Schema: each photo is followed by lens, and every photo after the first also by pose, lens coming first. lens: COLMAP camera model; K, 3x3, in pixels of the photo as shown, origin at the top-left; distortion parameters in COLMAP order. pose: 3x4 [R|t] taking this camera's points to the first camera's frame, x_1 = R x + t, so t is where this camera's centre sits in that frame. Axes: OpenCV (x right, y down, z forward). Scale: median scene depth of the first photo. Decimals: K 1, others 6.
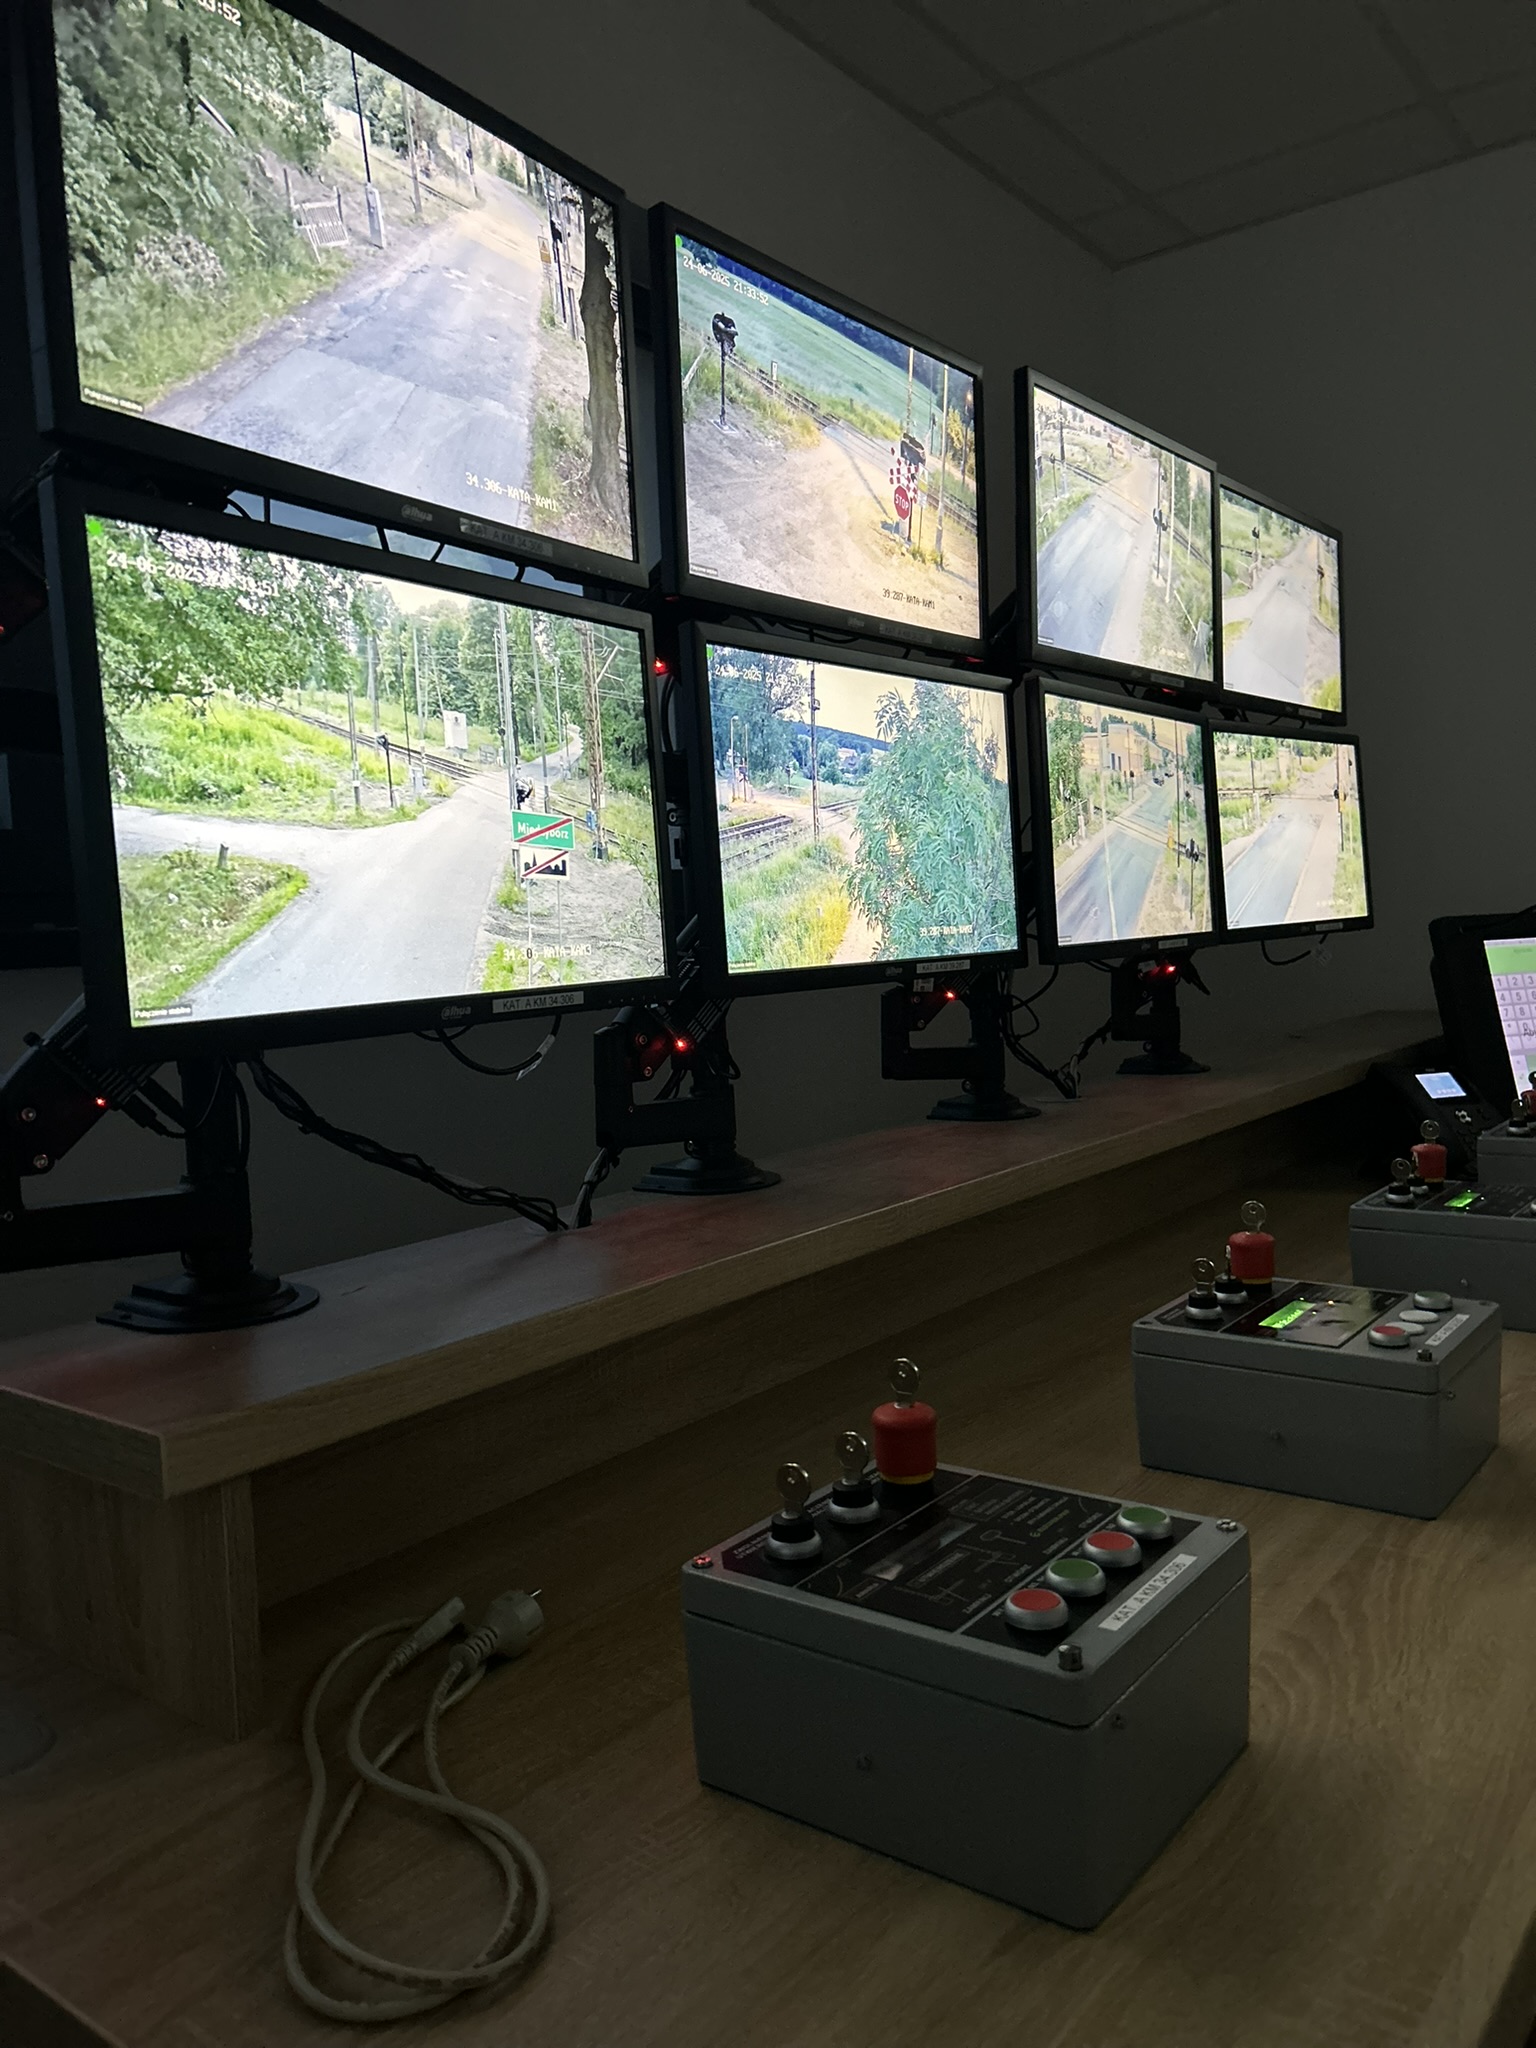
lens RADIAL K [[1568.2, 0, 780.7], [0, 1568.2, 1032.6], [0, 0, 1]] dist [0.031192, -0.035387]
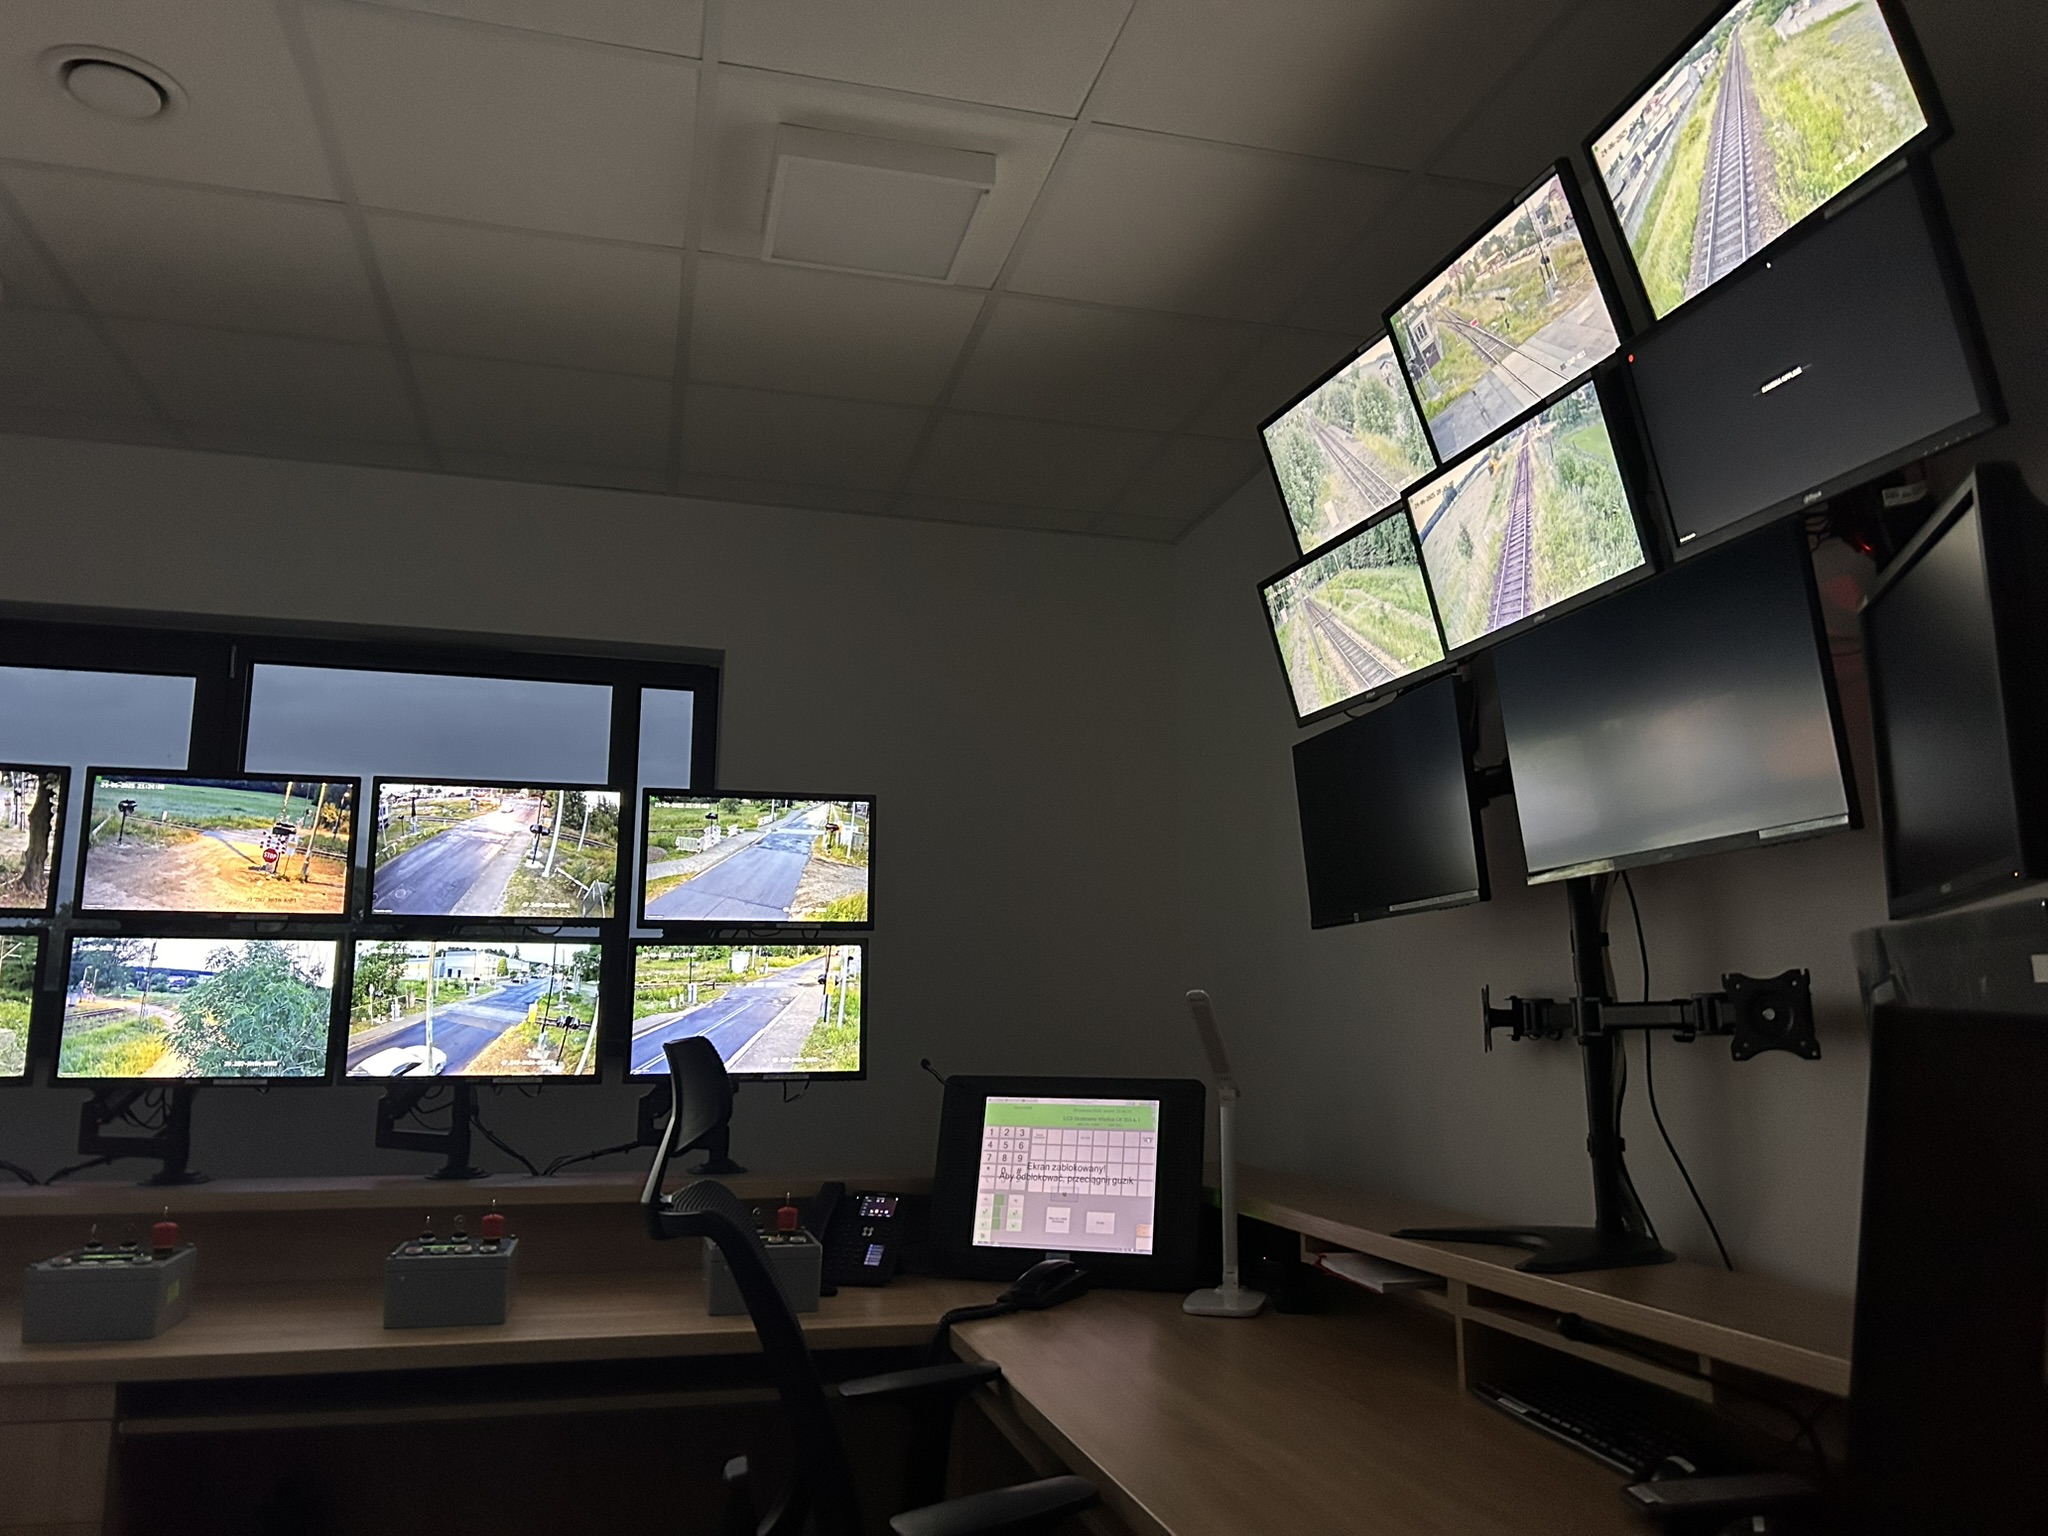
lens RADIAL K [[1568.2, 0, 1023.2], [0, 1568.2, 772.6], [0, 0, 1]] dist [0.031192, -0.035387]
pose [[0.775548, -0.062176, -0.628219, 2.815860], [-0.082947, 0.976474, -0.199044, -0.142165], [0.625815, 0.206477, 0.752145, 0.033326]]
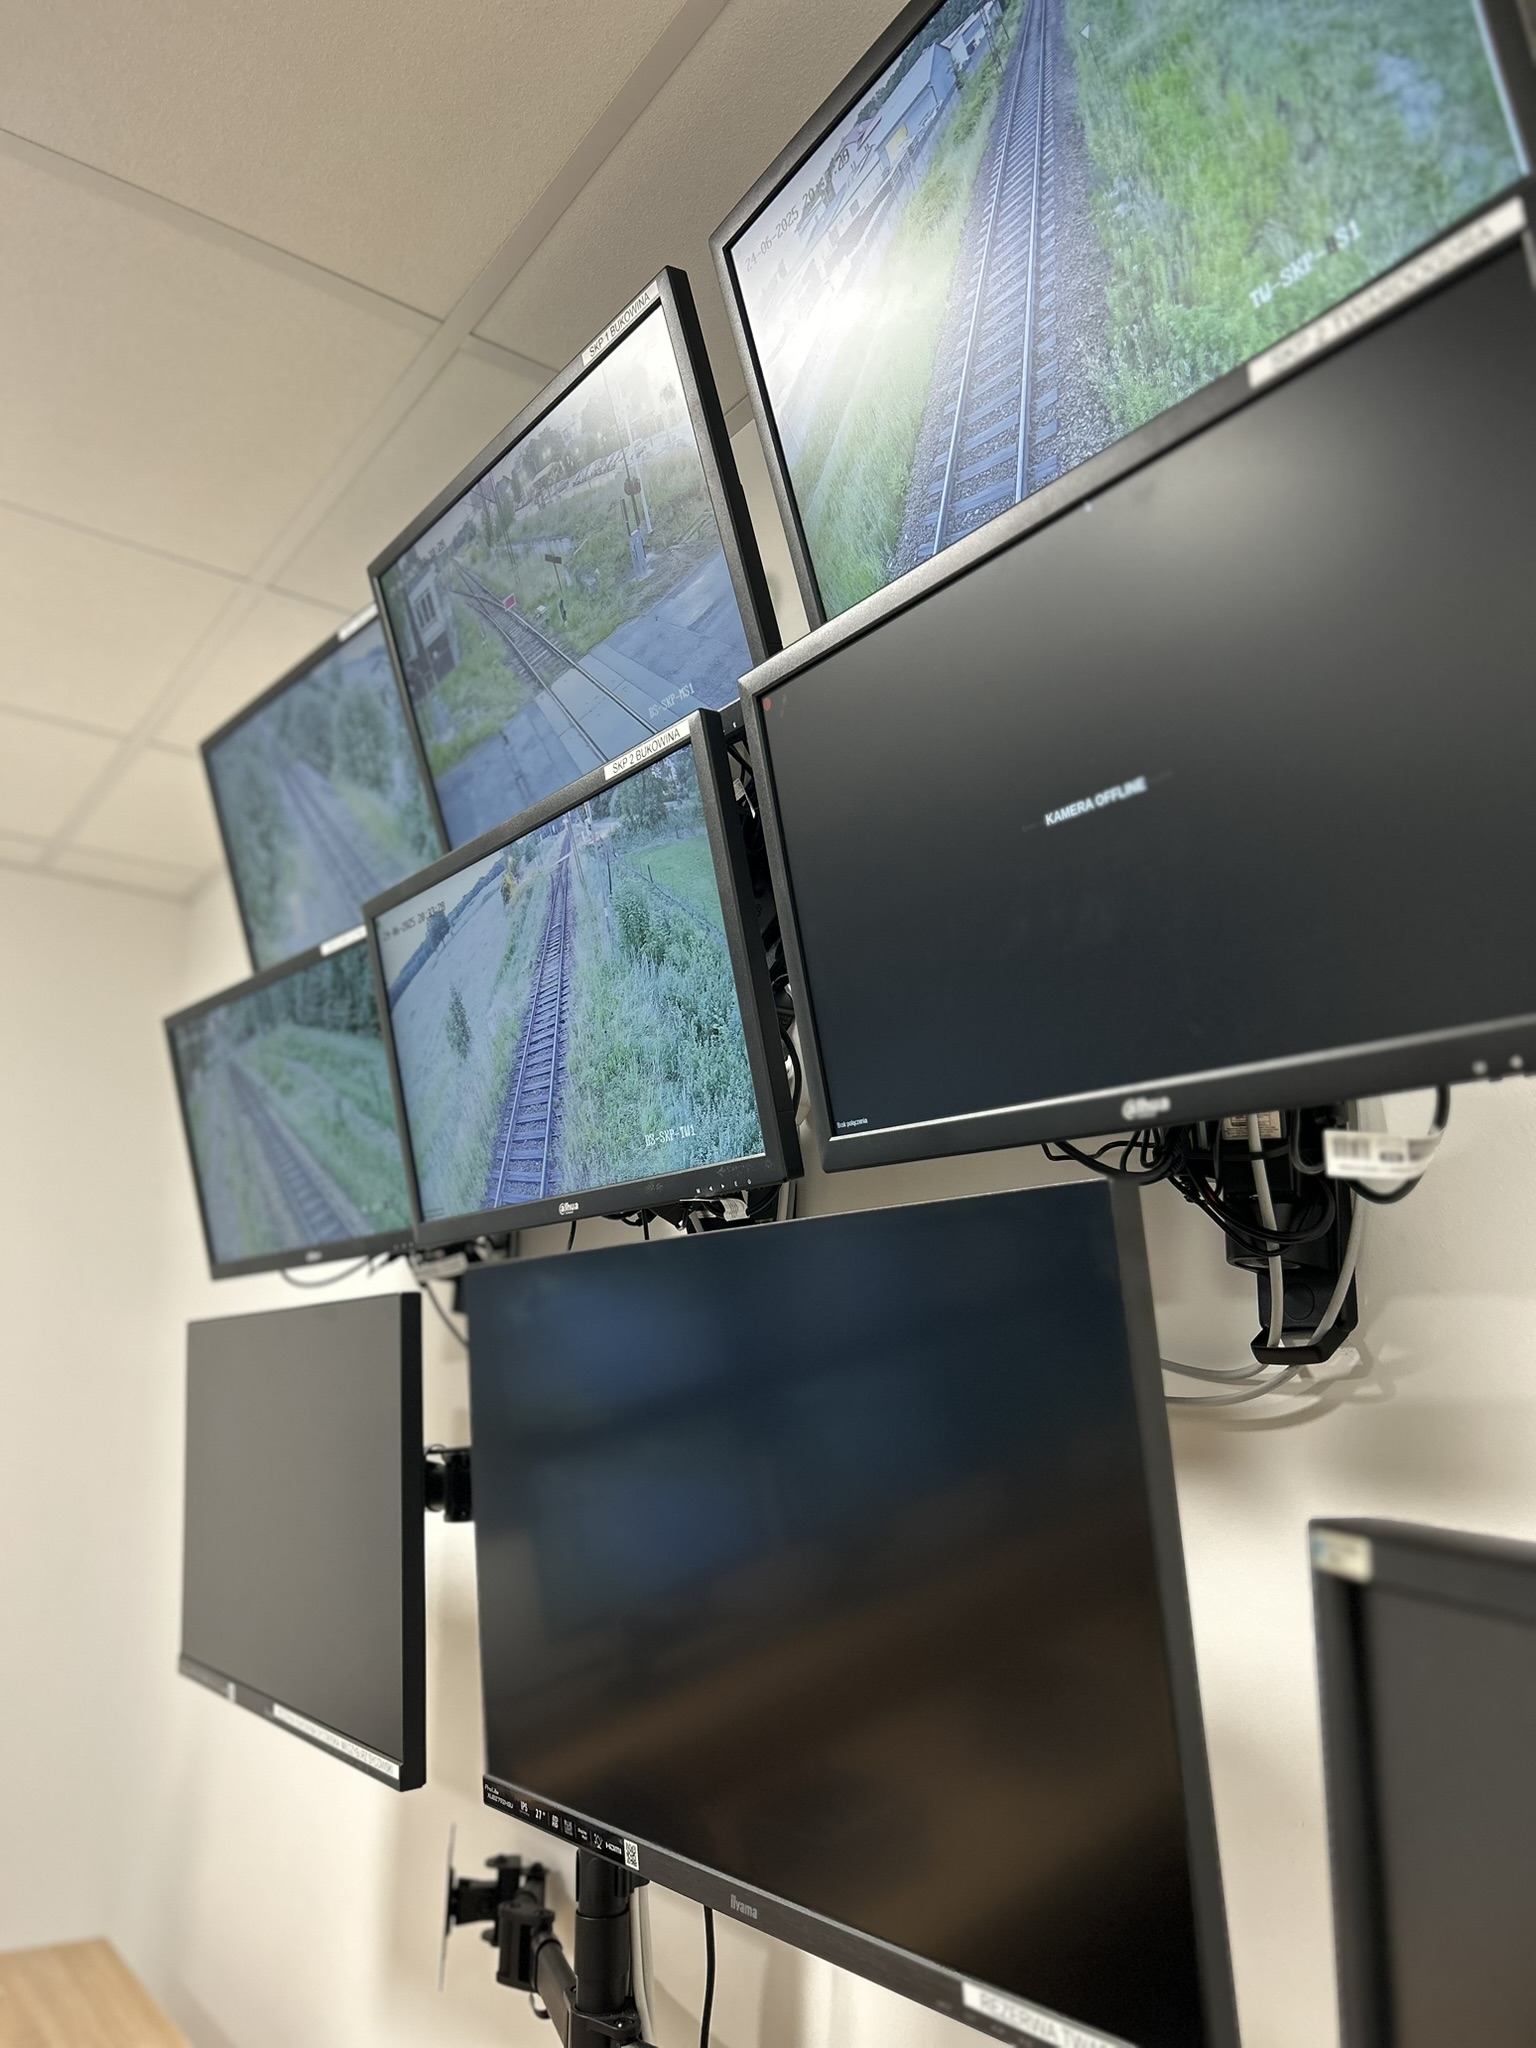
lens RADIAL K [[1568.2, 0, 775.6], [0, 1568.2, 1051.2], [0, 0, 1]] dist [0.031192, -0.035387]
pose [[0.944567, -0.006270, -0.328258, 2.518968], [-0.086491, 0.959748, -0.267213, -0.636457], [0.316721, 0.280792, 0.906004, 1.048920]]
